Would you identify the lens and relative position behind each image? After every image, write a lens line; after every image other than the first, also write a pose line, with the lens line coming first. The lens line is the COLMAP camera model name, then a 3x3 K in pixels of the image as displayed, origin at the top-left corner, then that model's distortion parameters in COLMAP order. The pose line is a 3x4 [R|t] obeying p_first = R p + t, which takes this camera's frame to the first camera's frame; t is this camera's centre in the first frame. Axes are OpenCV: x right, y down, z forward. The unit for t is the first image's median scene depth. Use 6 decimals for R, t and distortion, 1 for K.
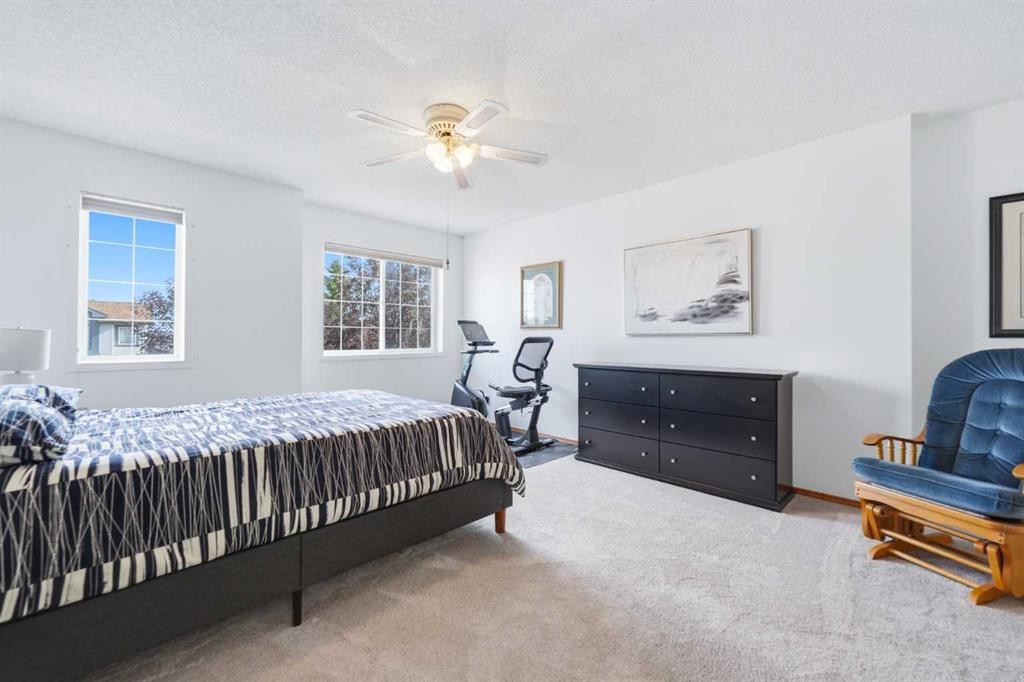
lens RADIAL K [[414.6, 0, 511.7], [0, 414.6, 339.9], [0, 0, 1]] dist [0.001442, 0.000109]
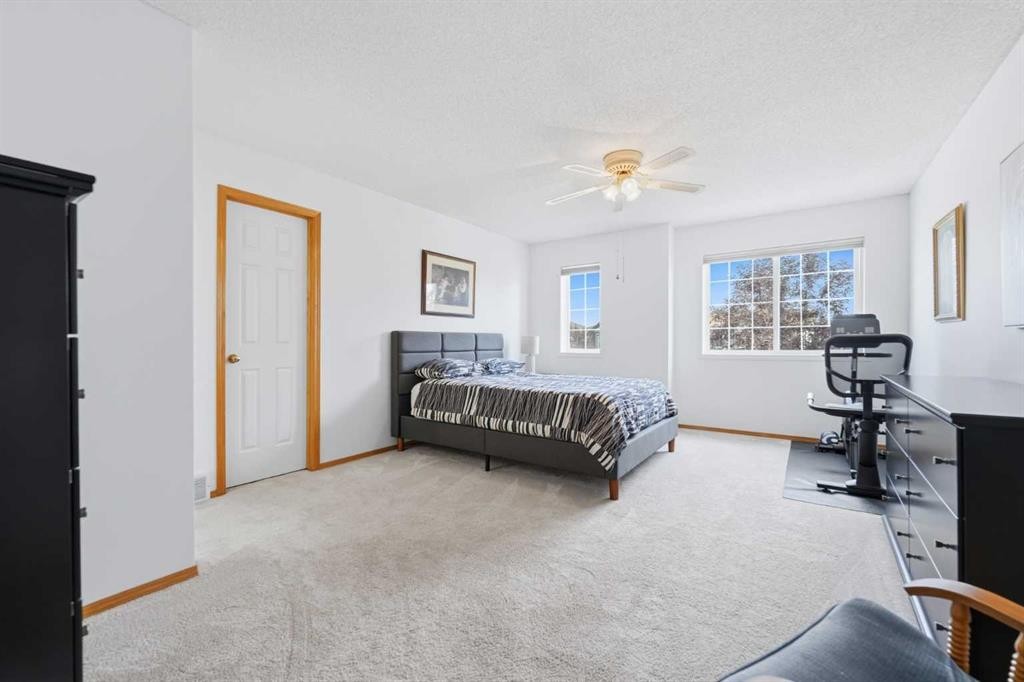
lens RADIAL K [[414.6, 0, 511.7], [0, 414.6, 339.9], [0, 0, 1]] dist [0.001442, 0.000109]
pose [[0.179129, -0.001630, -0.983824, 1.253660], [0.000701, 0.999999, -0.001529, 0.000890], [0.983825, -0.000416, 0.179130, 0.561576]]
